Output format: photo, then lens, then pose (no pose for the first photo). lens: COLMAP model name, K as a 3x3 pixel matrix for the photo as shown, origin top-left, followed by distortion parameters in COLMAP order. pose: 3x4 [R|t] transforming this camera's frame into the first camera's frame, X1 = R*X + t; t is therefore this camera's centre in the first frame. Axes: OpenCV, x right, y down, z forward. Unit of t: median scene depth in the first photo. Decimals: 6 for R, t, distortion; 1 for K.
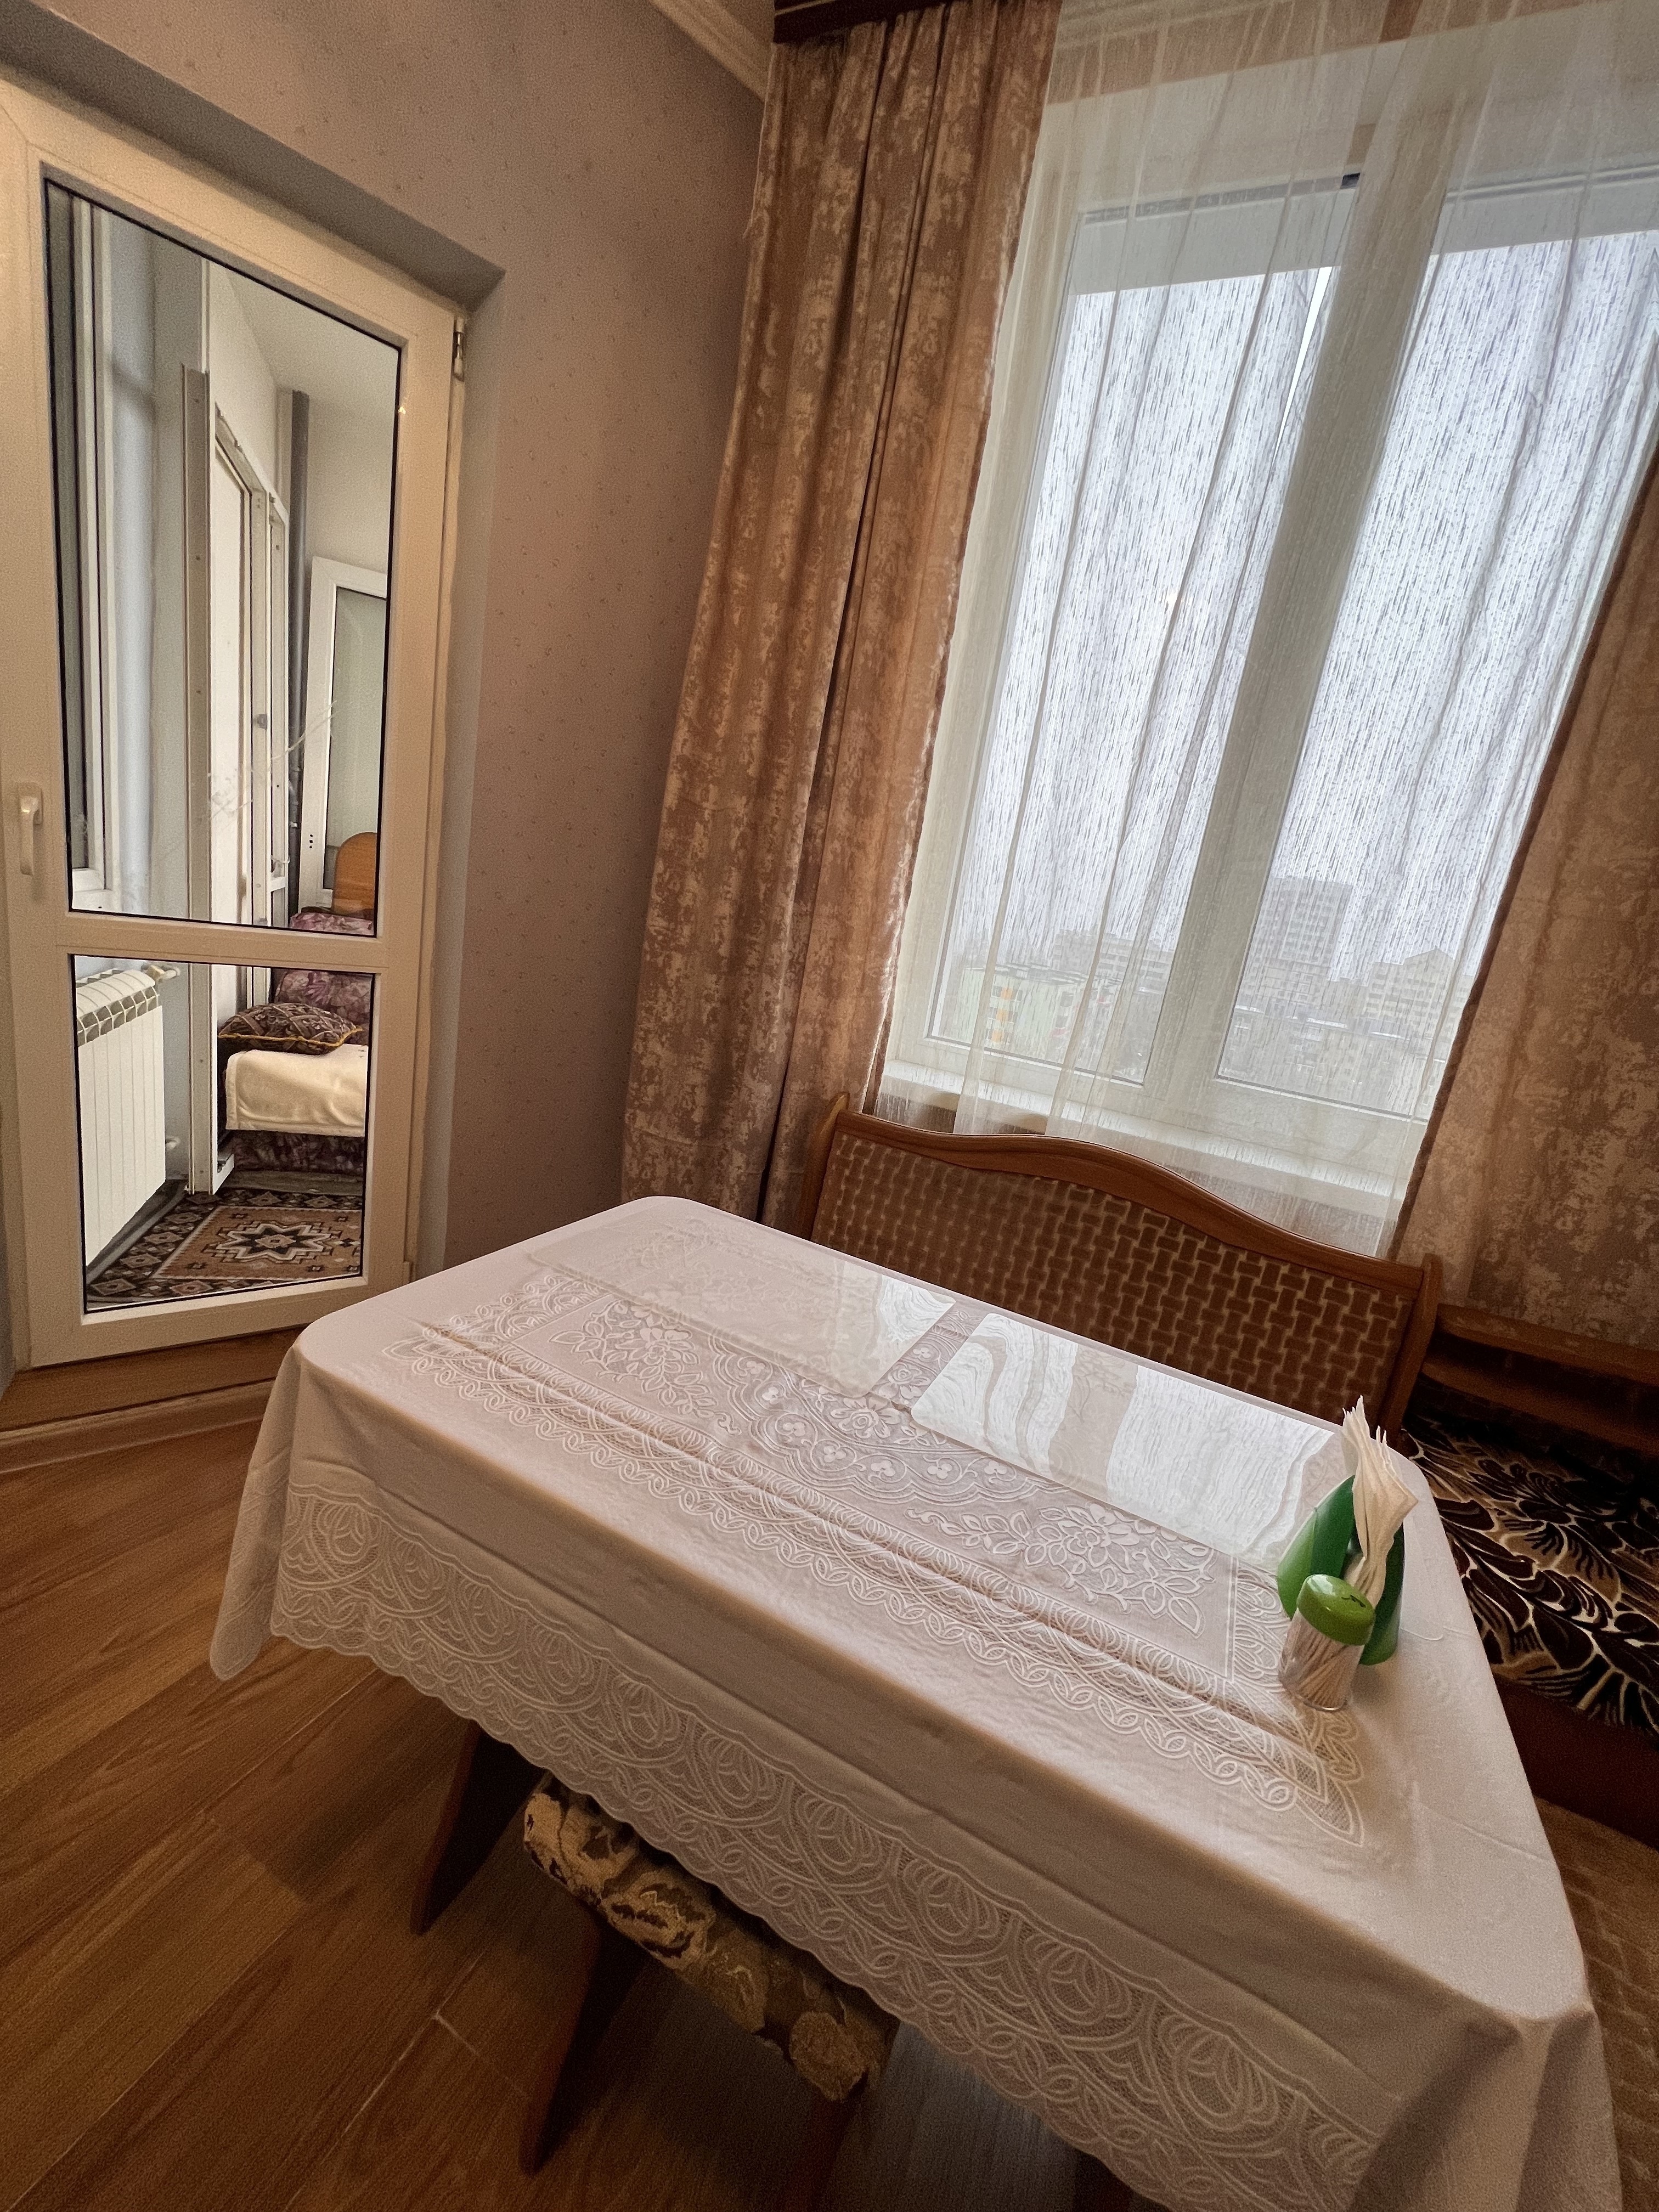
lens RADIAL K [[877.9, 0, 832.6], [0, 877.9, 1100.3], [0, 0, 1]] dist [-0.002869, 0.000467]
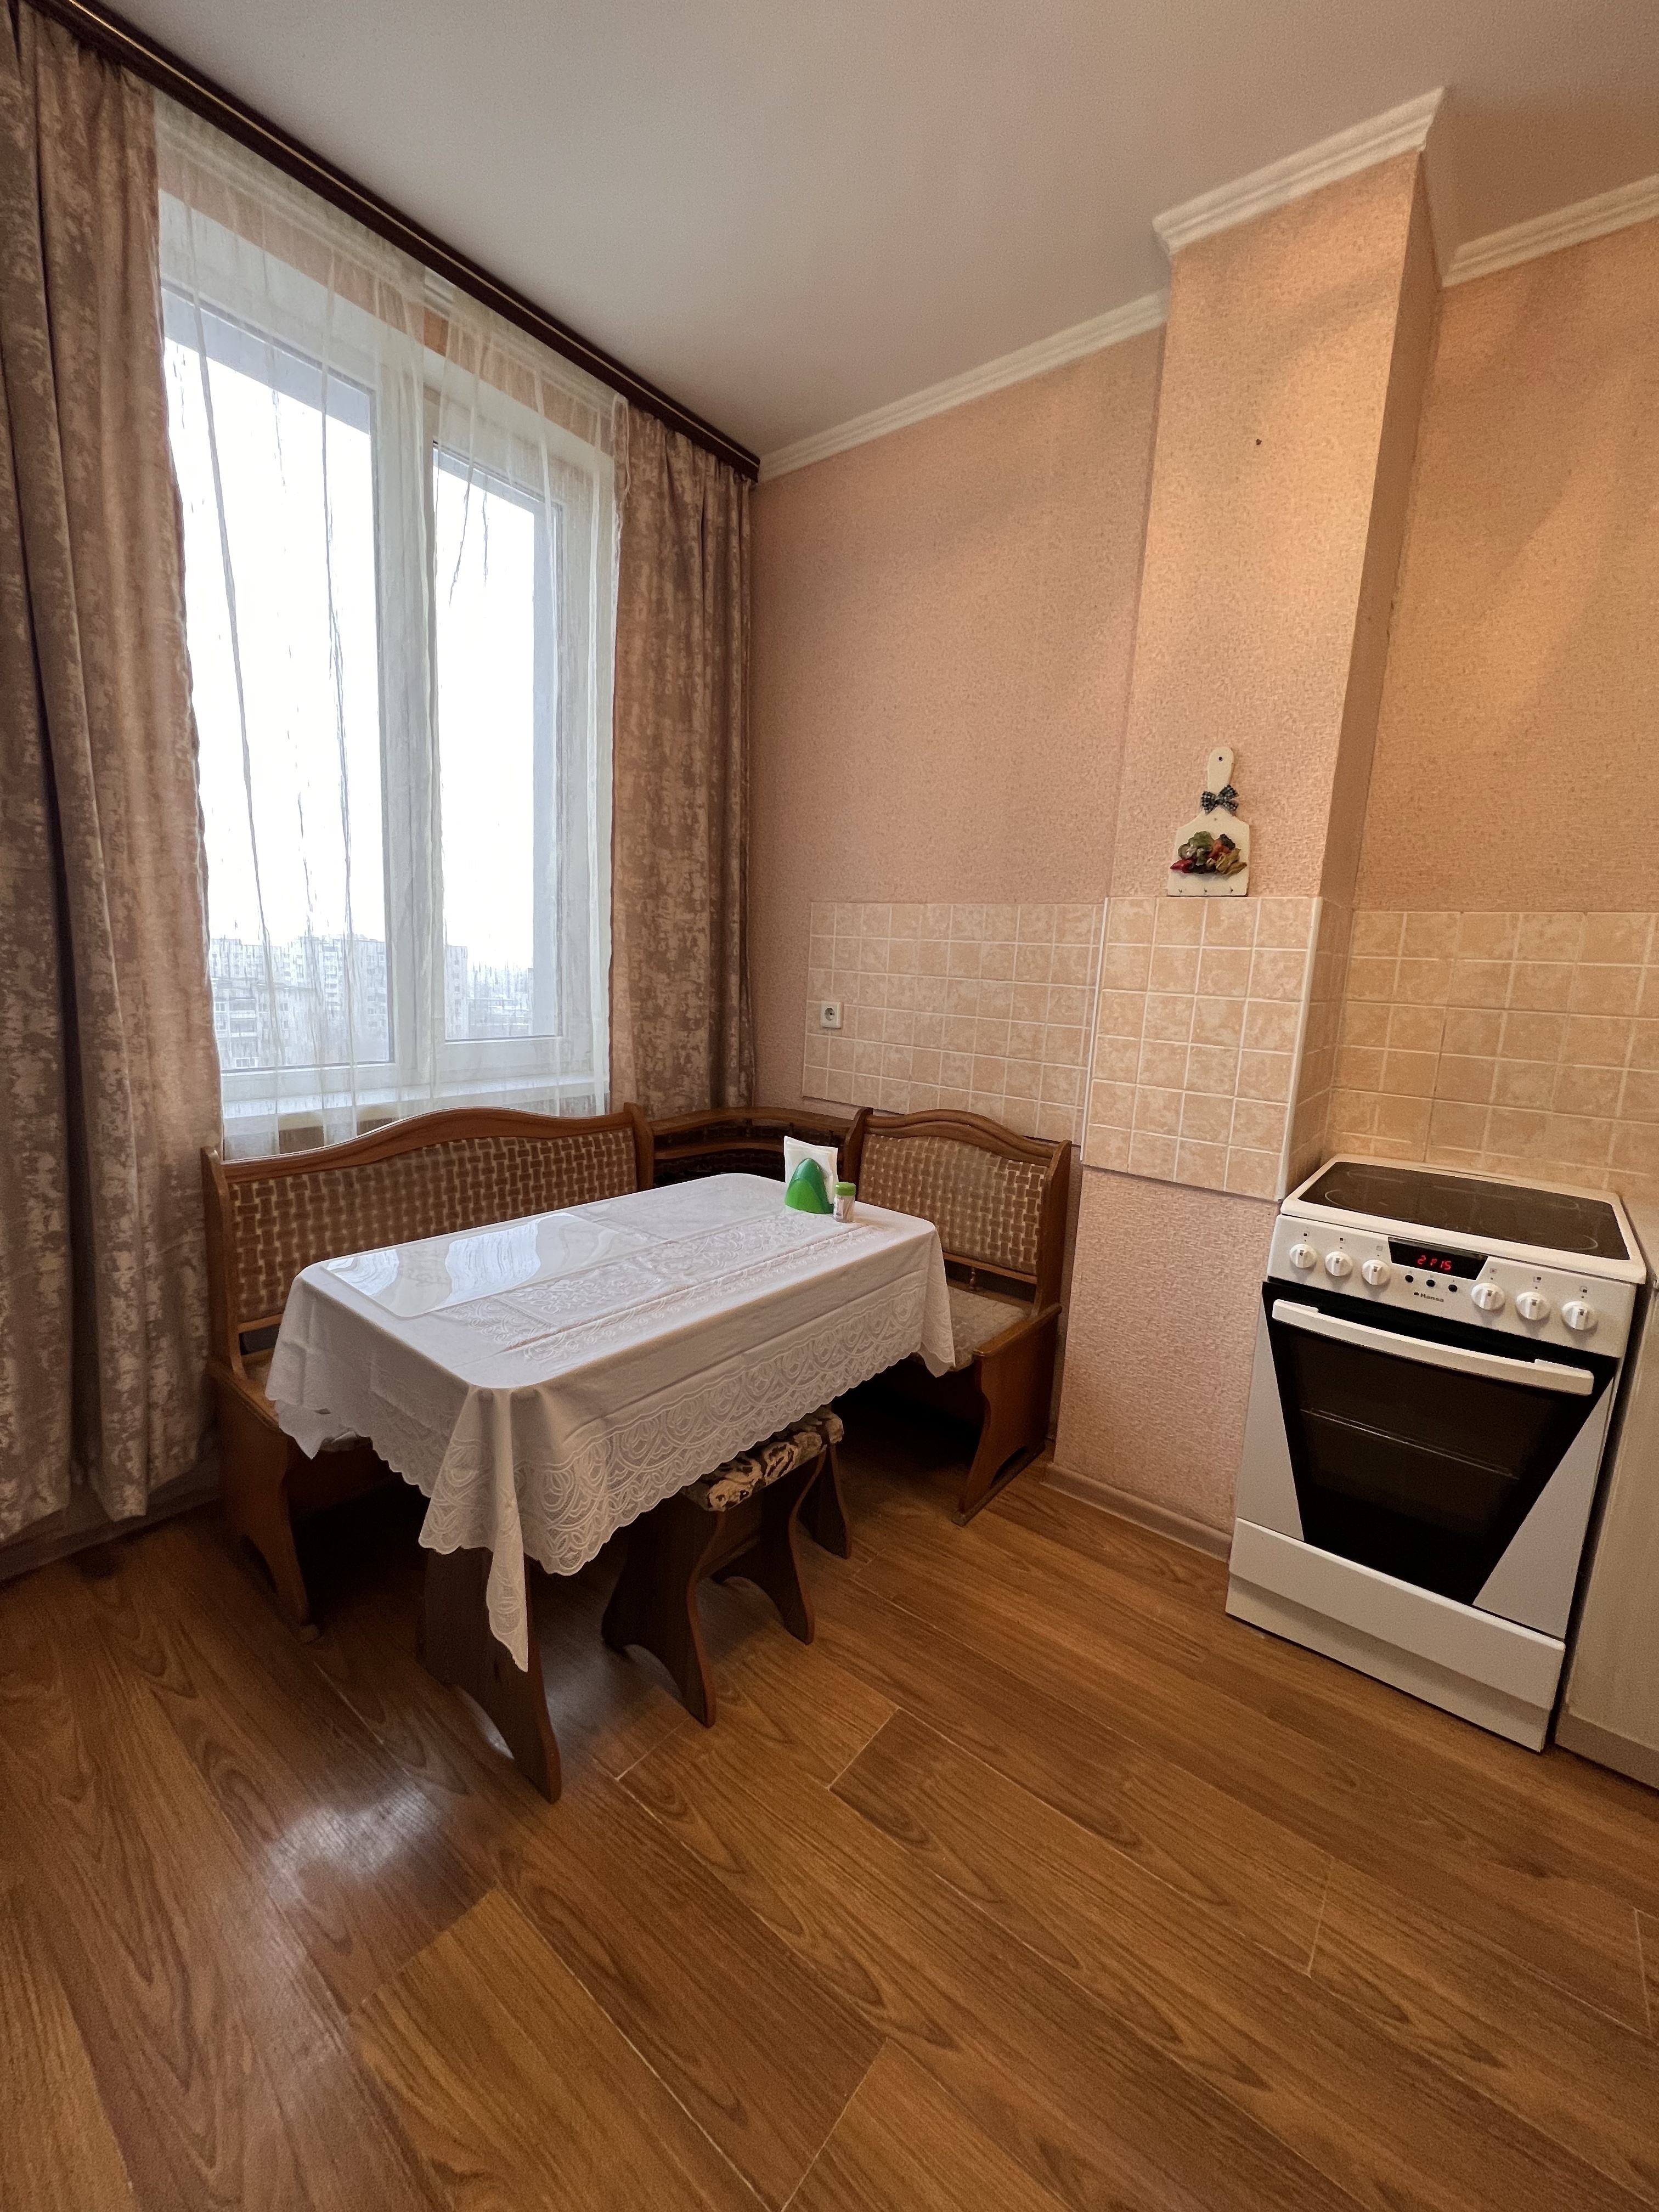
lens RADIAL K [[877.9, 0, 831.6], [0, 877.9, 1099.2], [0, 0, 1]] dist [-0.002869, 0.000467]
pose [[0.224051, -0.299506, 0.927414, -0.854103], [0.205868, 0.944678, 0.255347, -0.196501], [-0.952586, 0.133714, 0.273315, 0.071620]]
